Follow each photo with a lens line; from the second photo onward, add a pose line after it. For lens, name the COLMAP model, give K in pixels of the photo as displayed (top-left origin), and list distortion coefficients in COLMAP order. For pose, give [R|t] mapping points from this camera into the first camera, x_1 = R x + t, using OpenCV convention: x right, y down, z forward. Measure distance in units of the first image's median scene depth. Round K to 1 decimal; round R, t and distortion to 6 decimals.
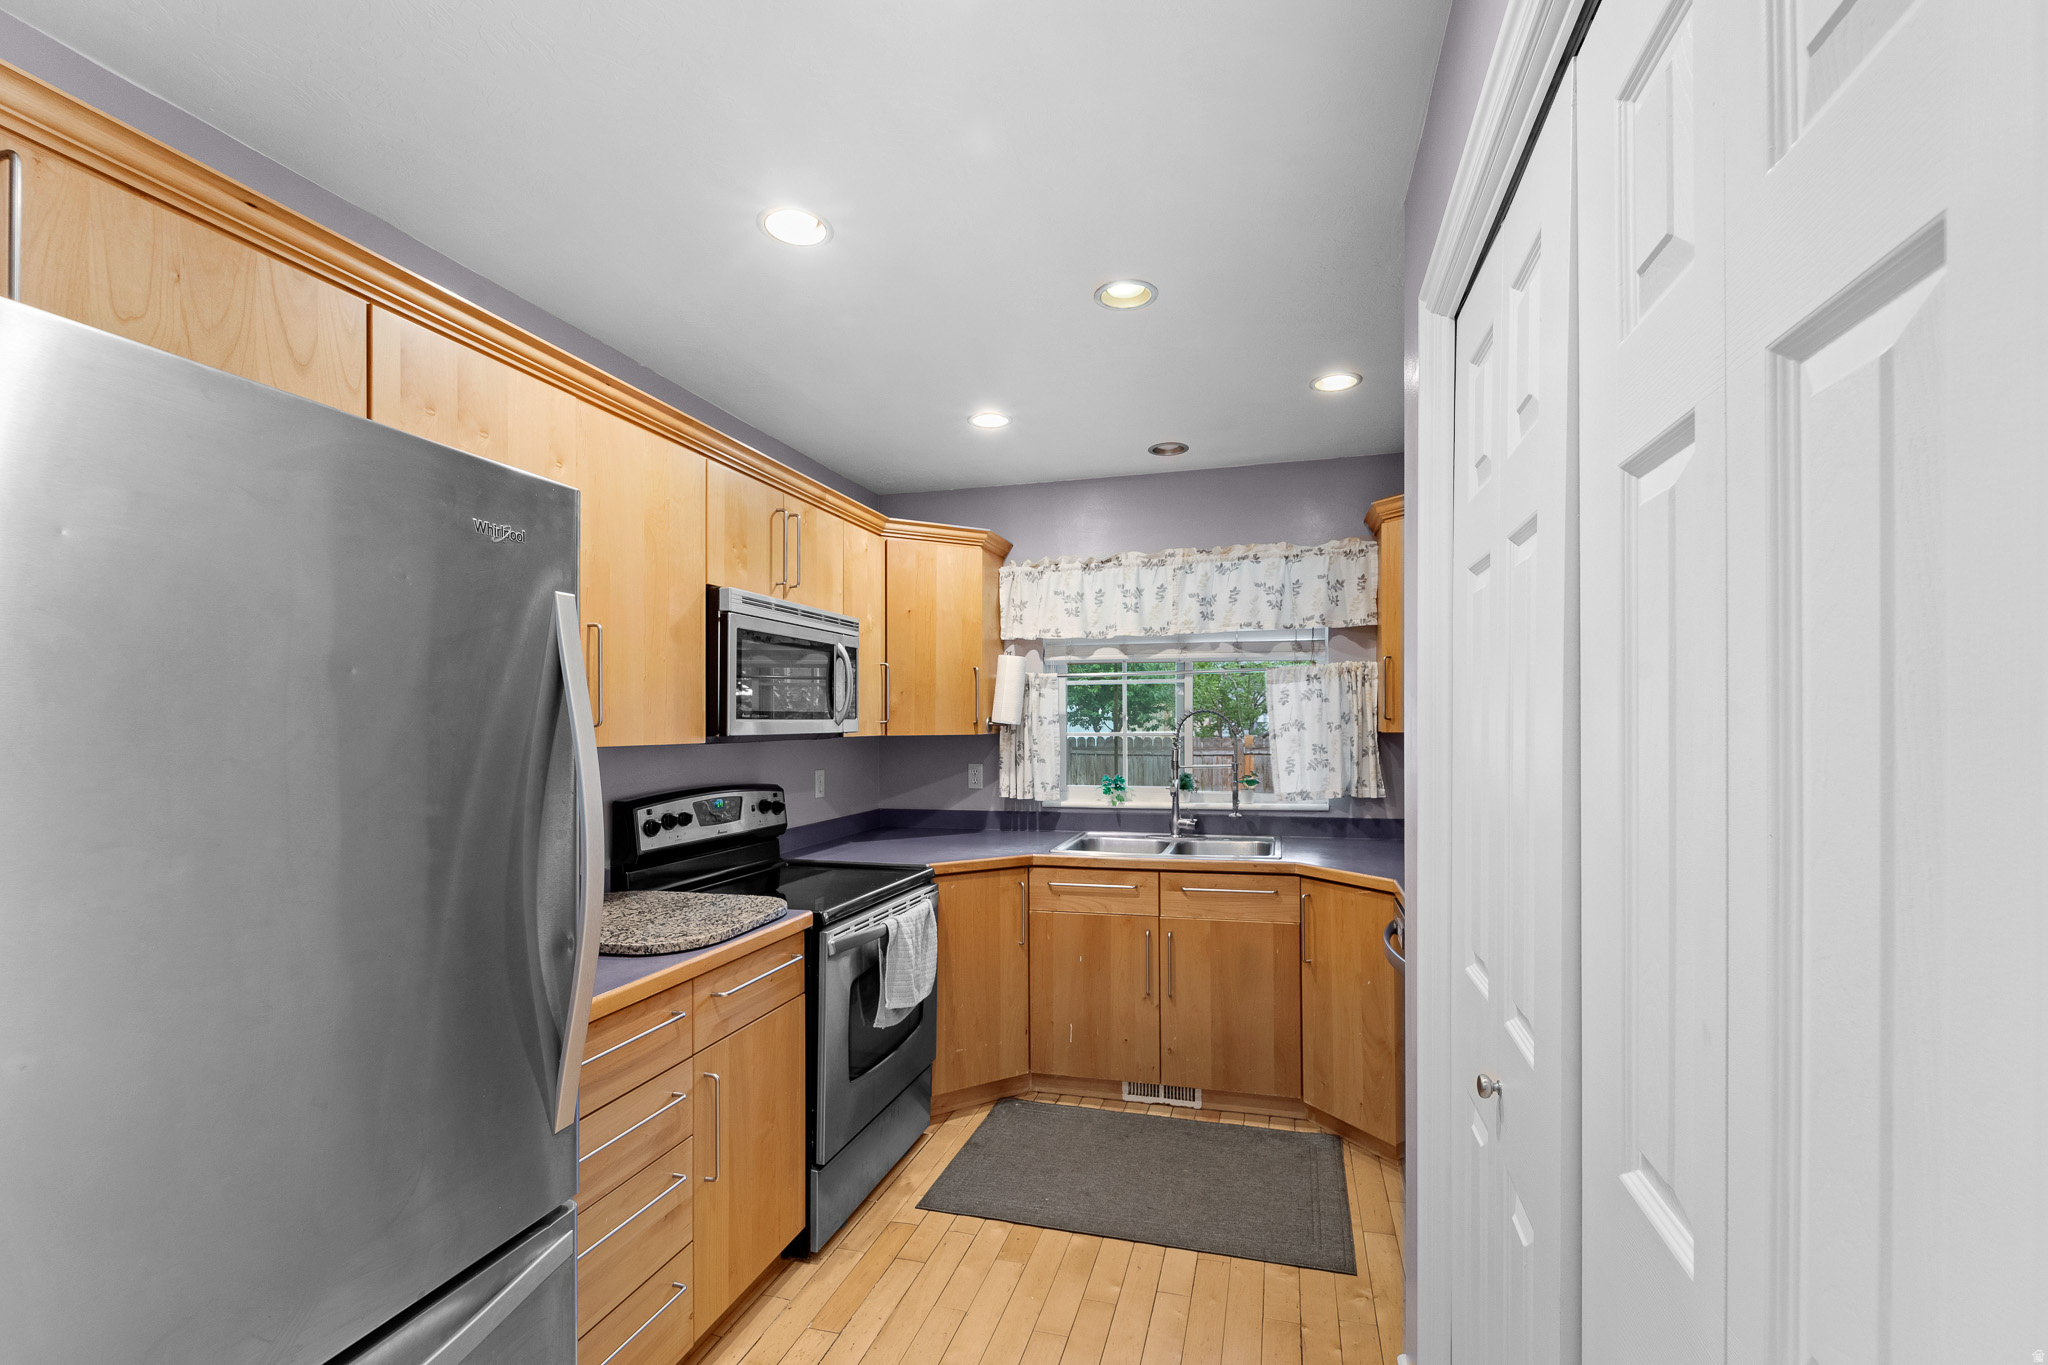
lens RADIAL K [[807.4, 0, 1069.6], [0, 807.4, 719.6], [0, 0, 1]] dist [0.000241, 0.000003]
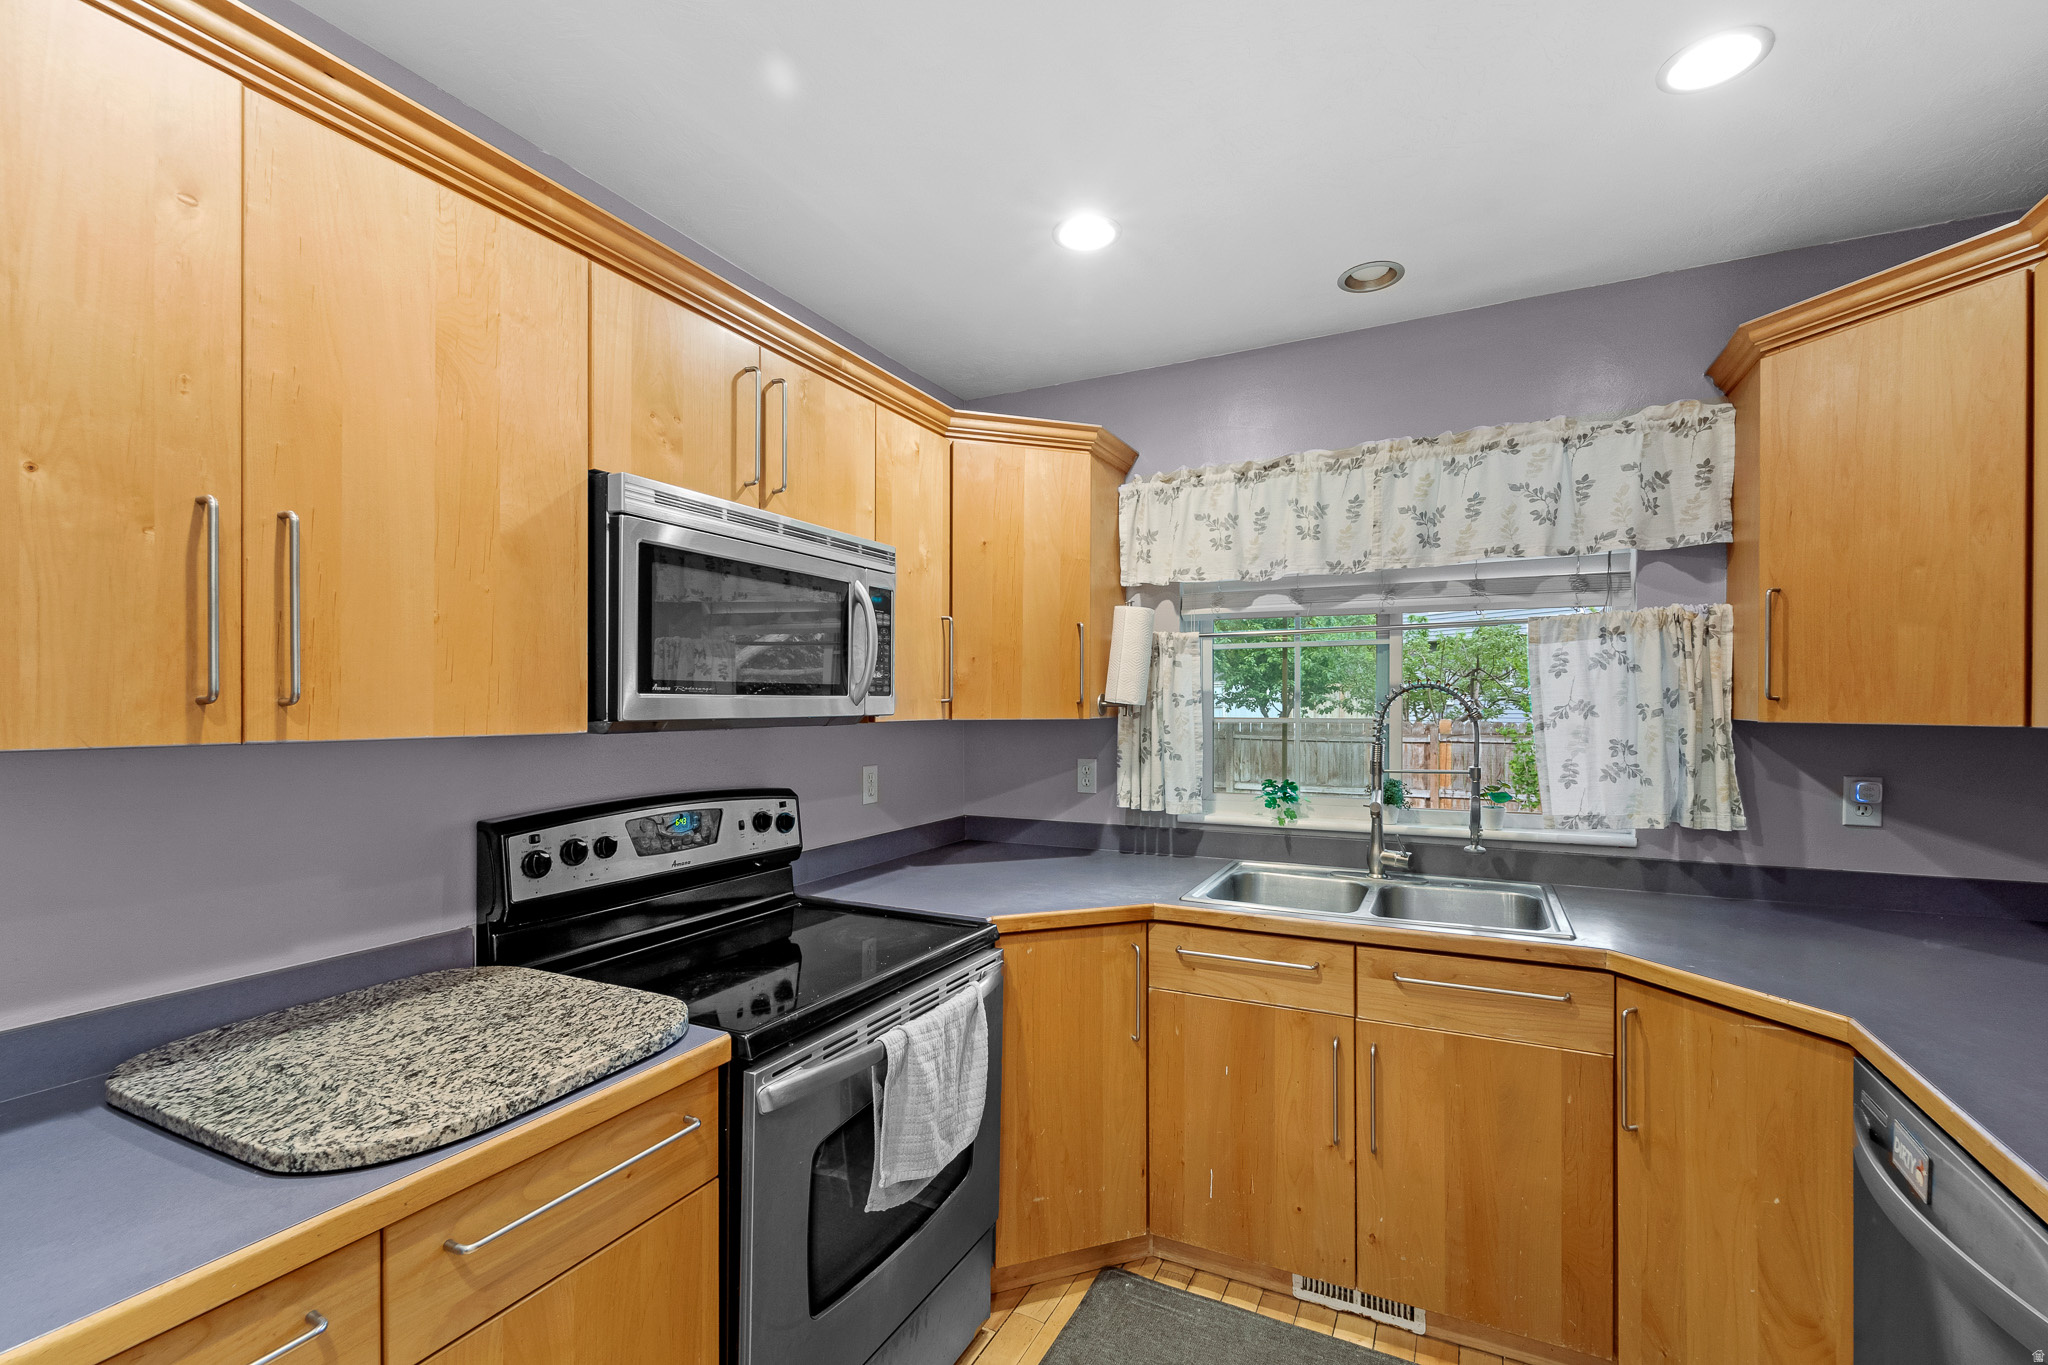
lens RADIAL K [[813.9, 0, 1099.8], [0, 813.9, 702.0], [0, 0, 1]] dist [0.012200, -0.007338]
pose [[0.986032, 0.004889, -0.166487, 0.020498], [-0.004603, 0.999987, 0.002108, 0.002258], [0.166495, -0.001313, 0.986041, 0.339490]]
